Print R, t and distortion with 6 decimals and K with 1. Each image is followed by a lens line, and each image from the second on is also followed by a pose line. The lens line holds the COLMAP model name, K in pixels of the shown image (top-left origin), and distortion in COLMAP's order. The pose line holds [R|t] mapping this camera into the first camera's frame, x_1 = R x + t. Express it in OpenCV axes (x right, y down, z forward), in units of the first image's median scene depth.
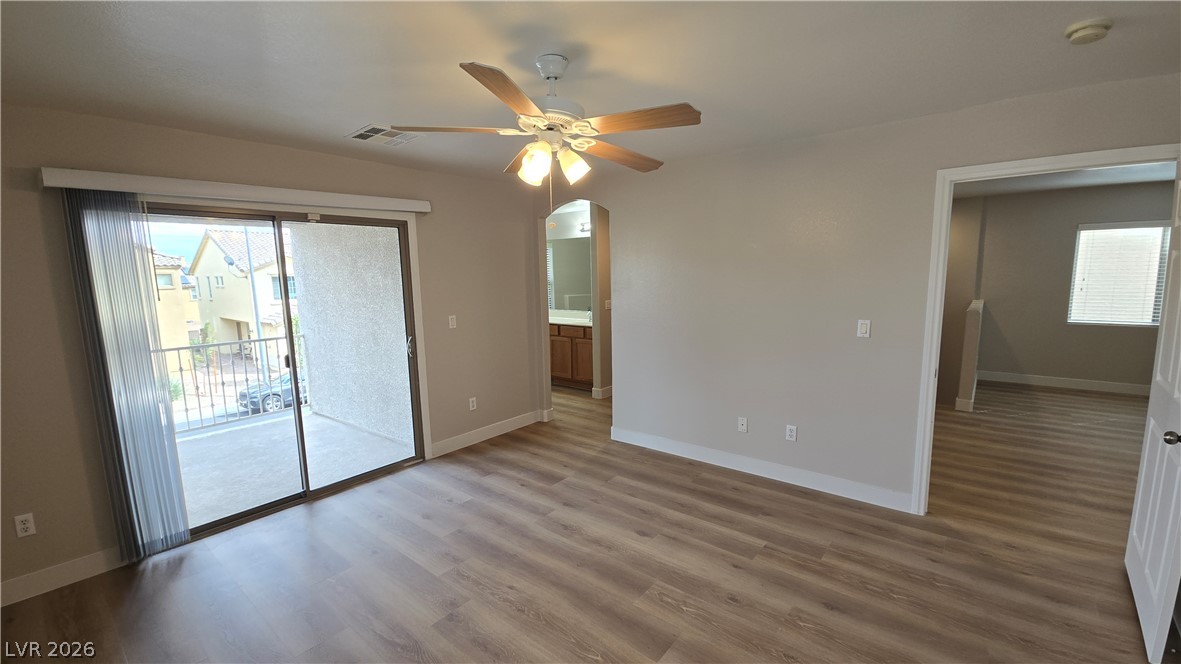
lens RADIAL K [[486.0, 0, 586.9], [0, 486.0, 341.1], [0, 0, 1]] dist [0.001124, -0.000161]
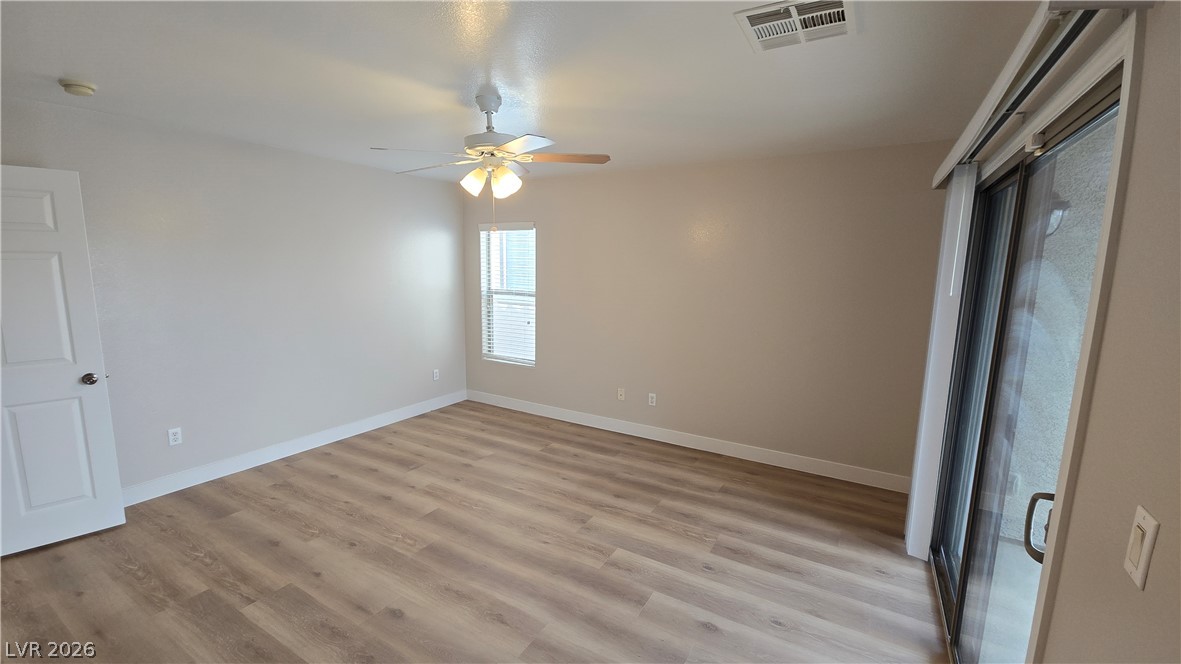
lens RADIAL K [[486.0, 0, 586.9], [0, 486.0, 341.1], [0, 0, 1]] dist [0.001124, -0.000161]
pose [[-0.988105, 0.032496, -0.150311, -0.088103], [-0.013608, 0.955108, 0.295945, -0.264228], [0.153180, 0.294470, -0.943304, 1.819485]]
